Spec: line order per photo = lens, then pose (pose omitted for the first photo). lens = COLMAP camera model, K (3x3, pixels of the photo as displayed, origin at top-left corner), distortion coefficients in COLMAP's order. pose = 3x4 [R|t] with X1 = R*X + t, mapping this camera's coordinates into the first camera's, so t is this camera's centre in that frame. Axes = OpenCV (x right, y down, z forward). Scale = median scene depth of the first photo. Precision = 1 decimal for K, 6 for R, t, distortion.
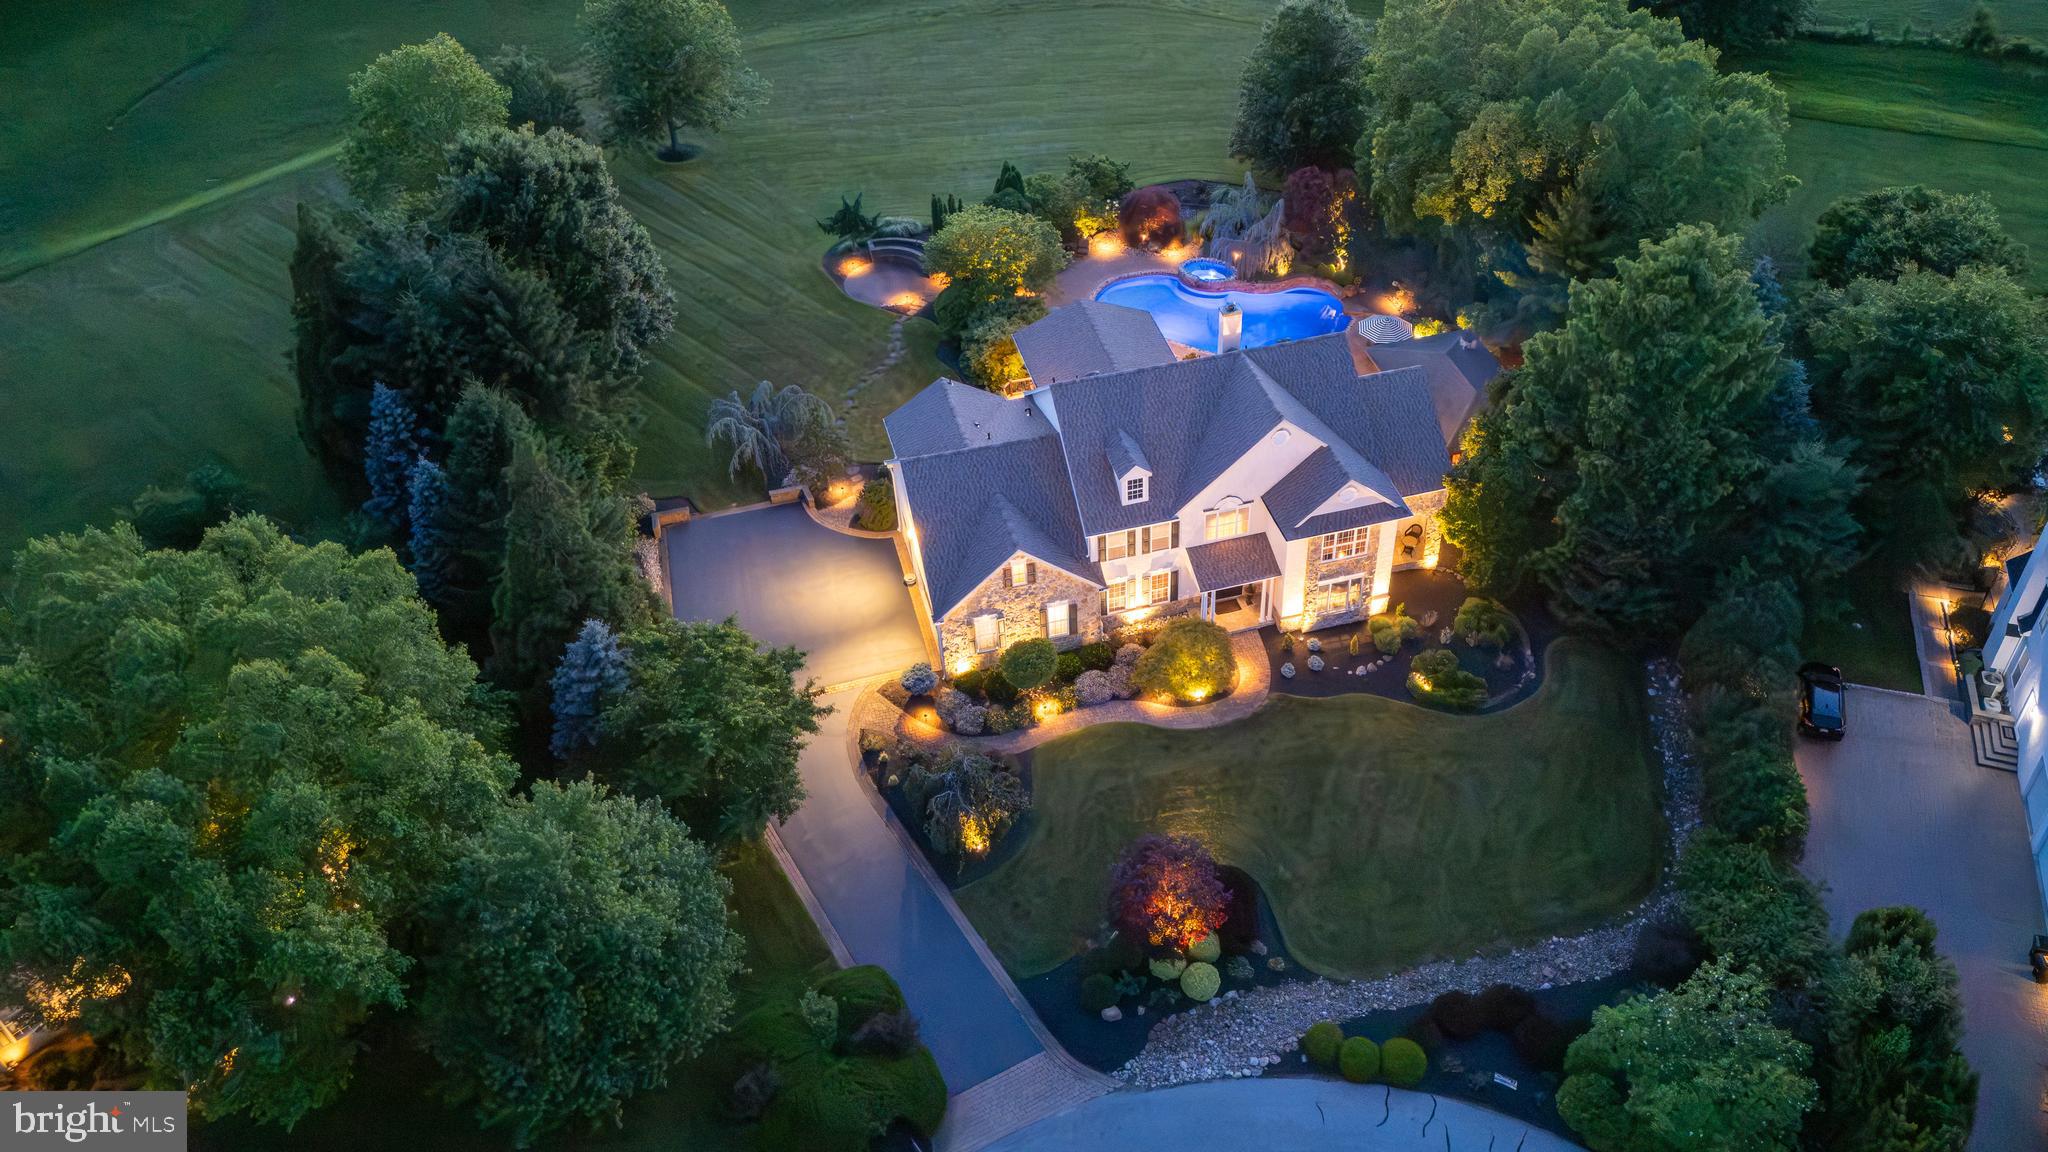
lens RADIAL K [[1591.2, 0, 1099.1], [0, 1591.2, 574.5], [0, 0, 1]] dist [0.074238, -0.078348]
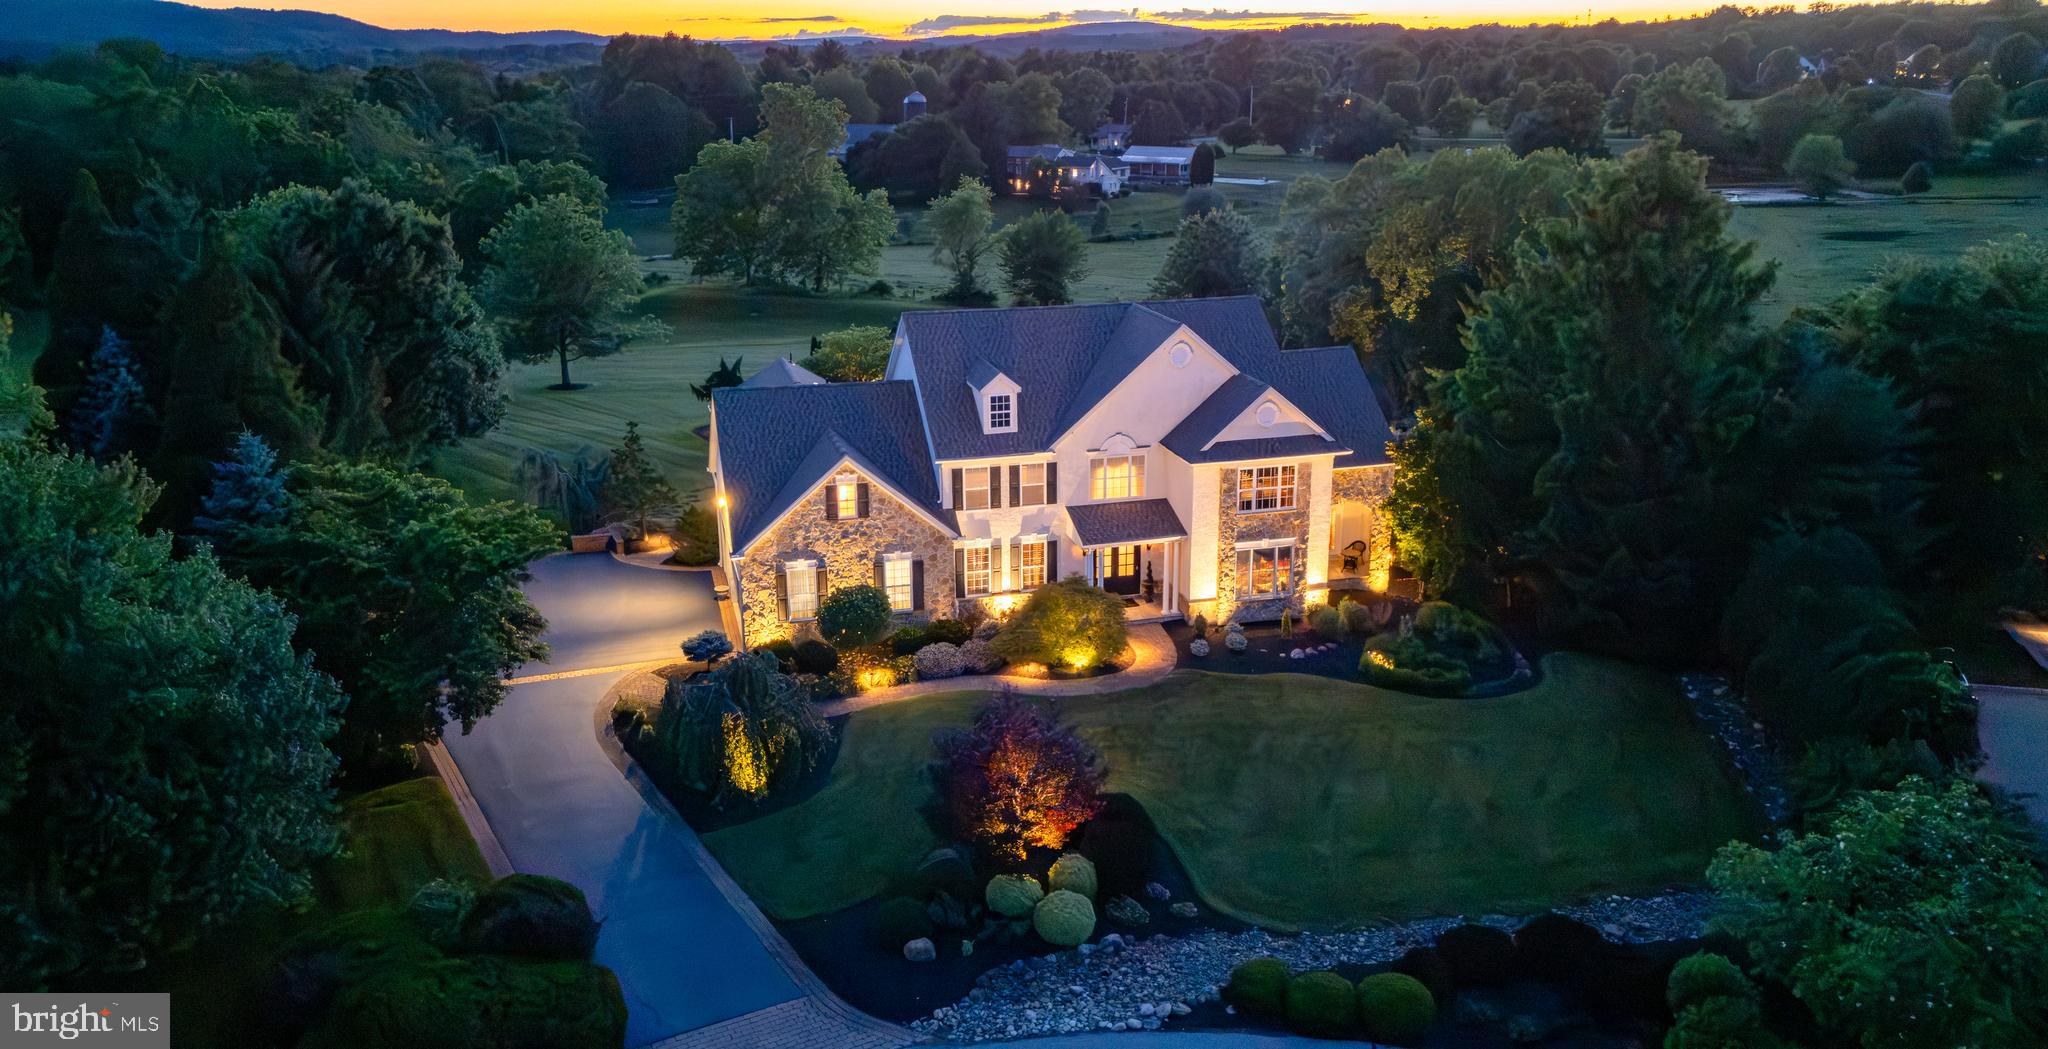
lens RADIAL K [[1509.4, 0, 1024.0], [0, 1509.4, 524.5], [0, 0, 1]] dist [0.061516, -0.001604]
pose [[0.999789, 0.013443, -0.015501, 0.045922], [-0.018668, 0.909504, -0.415276, 0.305171], [0.008516, 0.415478, 0.909564, 0.326162]]
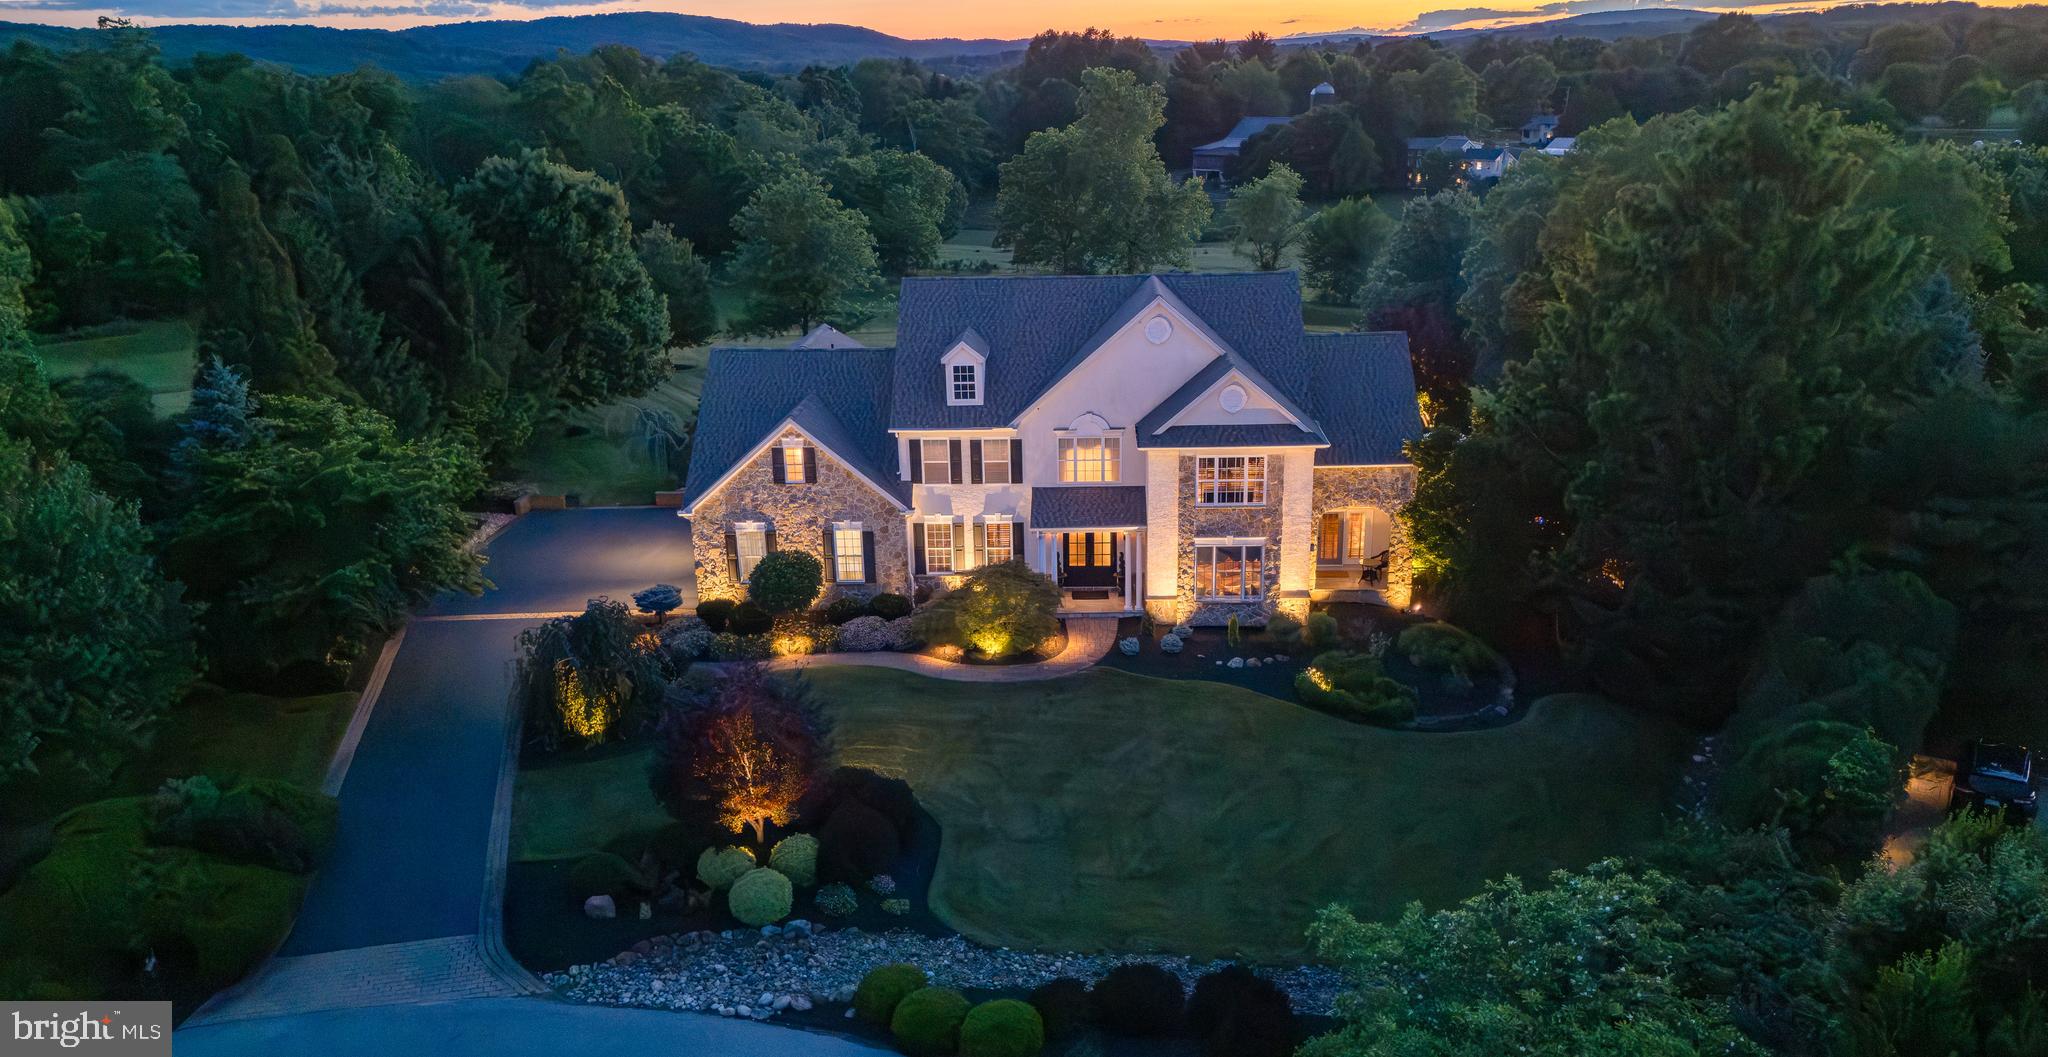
lens RADIAL K [[1464.0, 0, 1025.2], [0, 1464.0, 635.4], [0, 0, 1]] dist [0.025603, -0.000938]
pose [[0.949349, 0.107129, -0.295398, 0.264537], [-0.202107, 0.928006, -0.312983, 0.266562], [0.240601, 0.356832, 0.902653, 0.406272]]
